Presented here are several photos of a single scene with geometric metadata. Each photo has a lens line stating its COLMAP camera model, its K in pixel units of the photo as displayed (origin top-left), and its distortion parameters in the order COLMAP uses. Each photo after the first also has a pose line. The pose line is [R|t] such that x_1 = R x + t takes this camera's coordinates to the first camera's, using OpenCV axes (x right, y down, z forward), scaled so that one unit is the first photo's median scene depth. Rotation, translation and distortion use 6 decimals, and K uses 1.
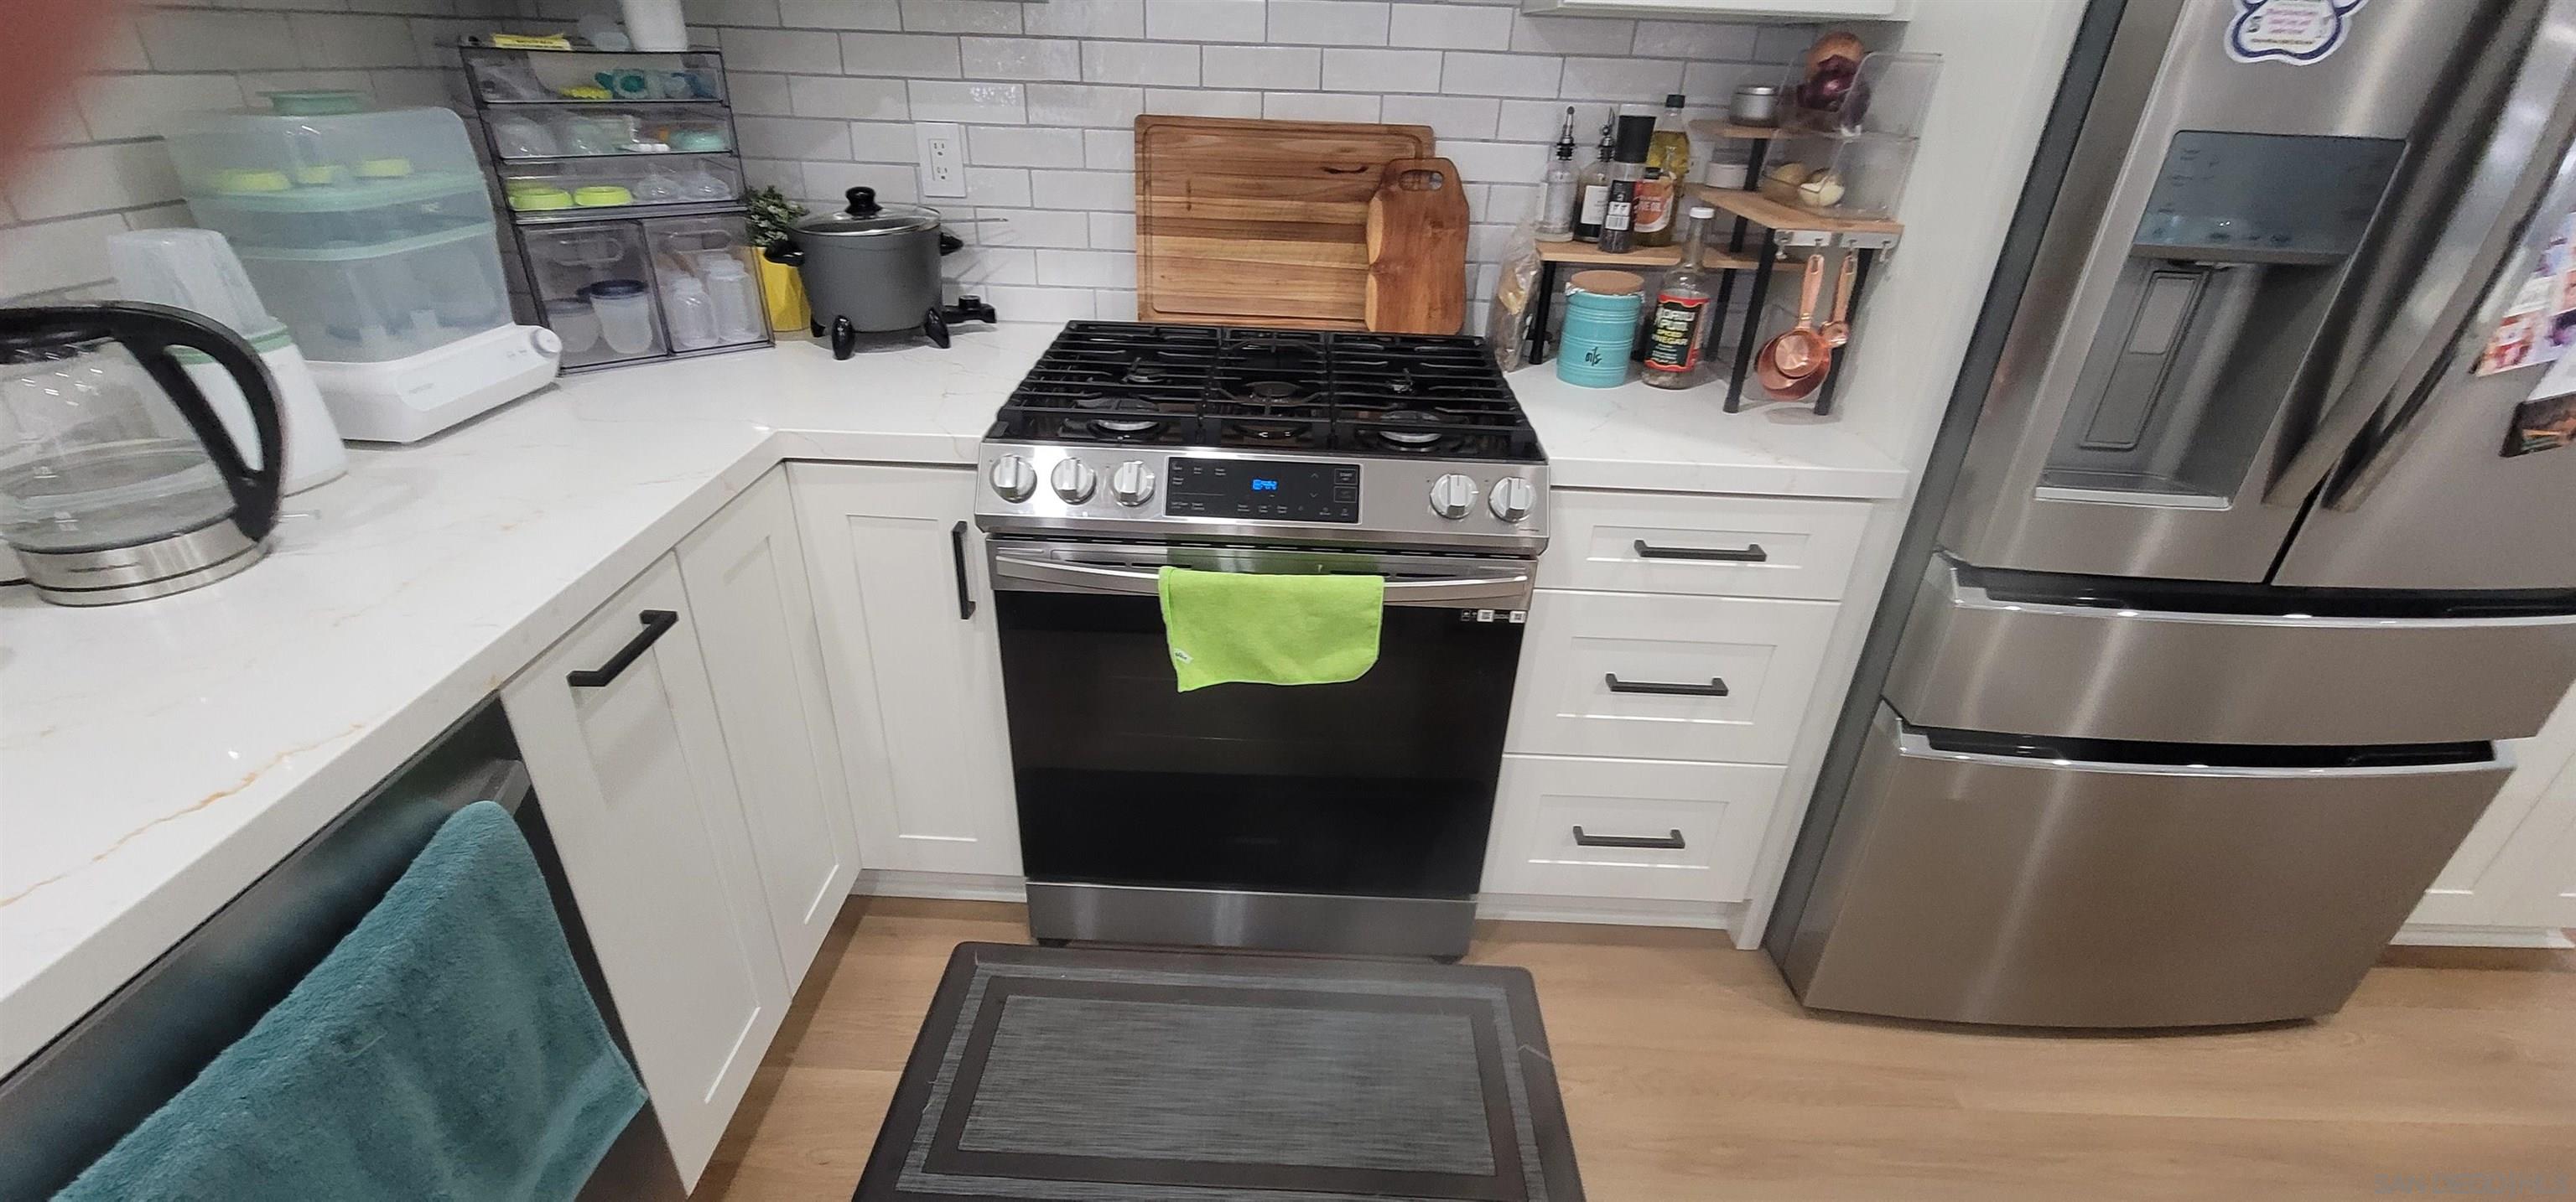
lens RADIAL K [[1053.0, 0, 1279.0], [0, 1053.0, 607.4], [0, 0, 1]] dist [-0.001093, -0.001025]
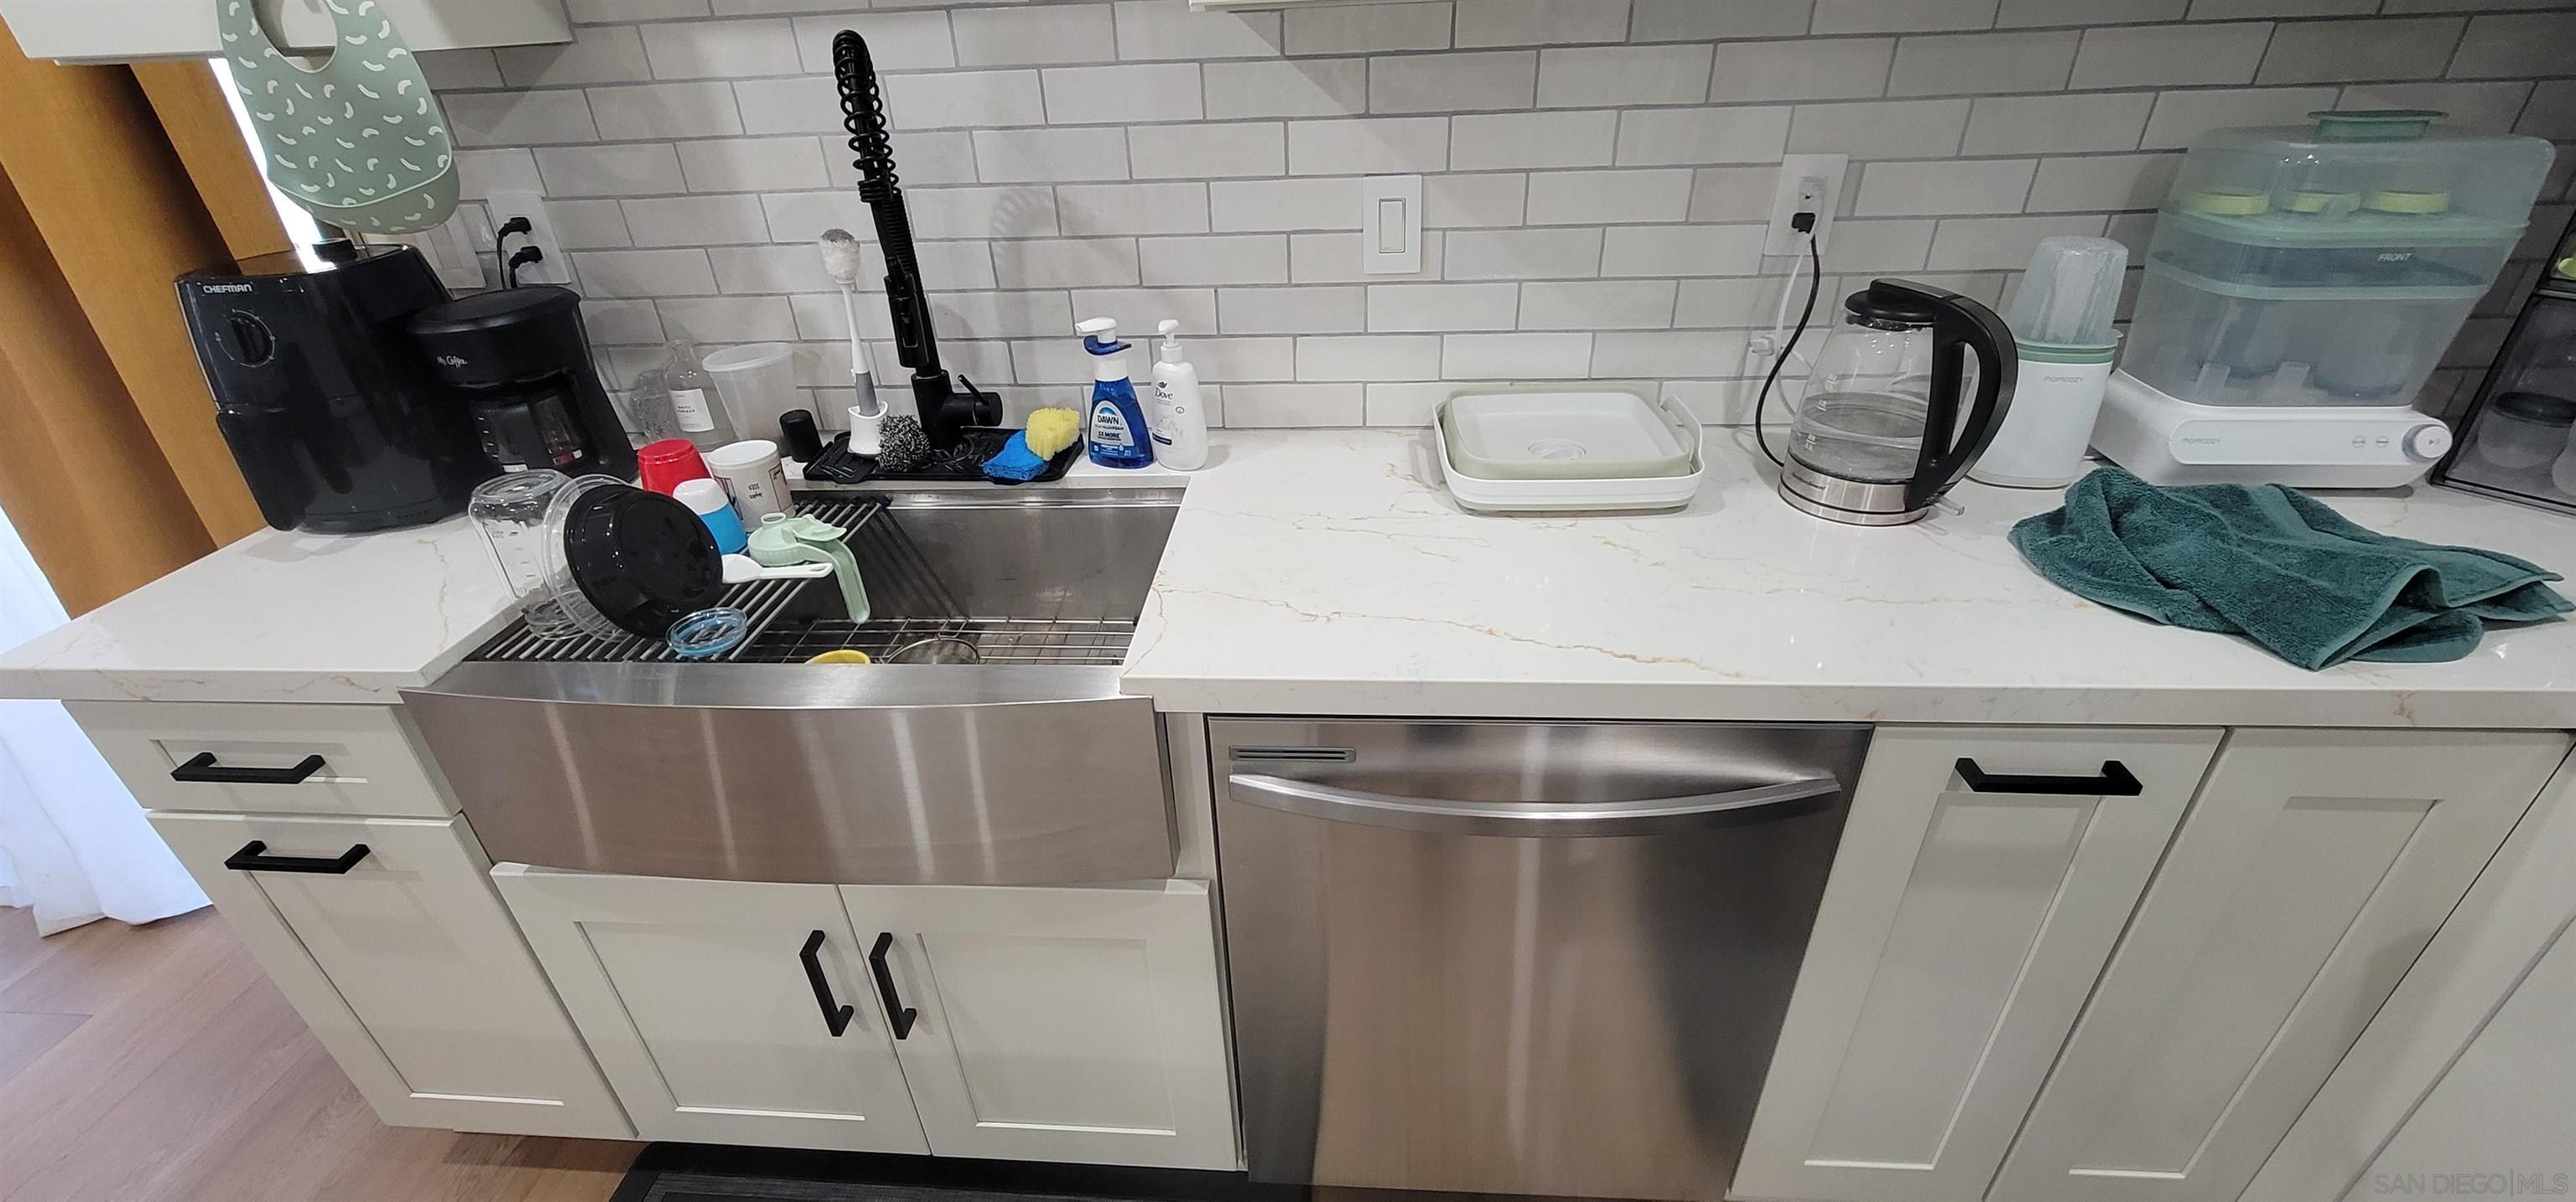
lens RADIAL K [[1053.0, 0, 1279.0], [0, 1053.0, 607.4], [0, 0, 1]] dist [-0.001093, -0.001025]
pose [[-0.049927, 0.474666, -0.878749, 0.119763], [-0.435809, 0.781310, 0.446794, -0.194977], [0.898653, 0.405274, 0.167856, 0.234666]]
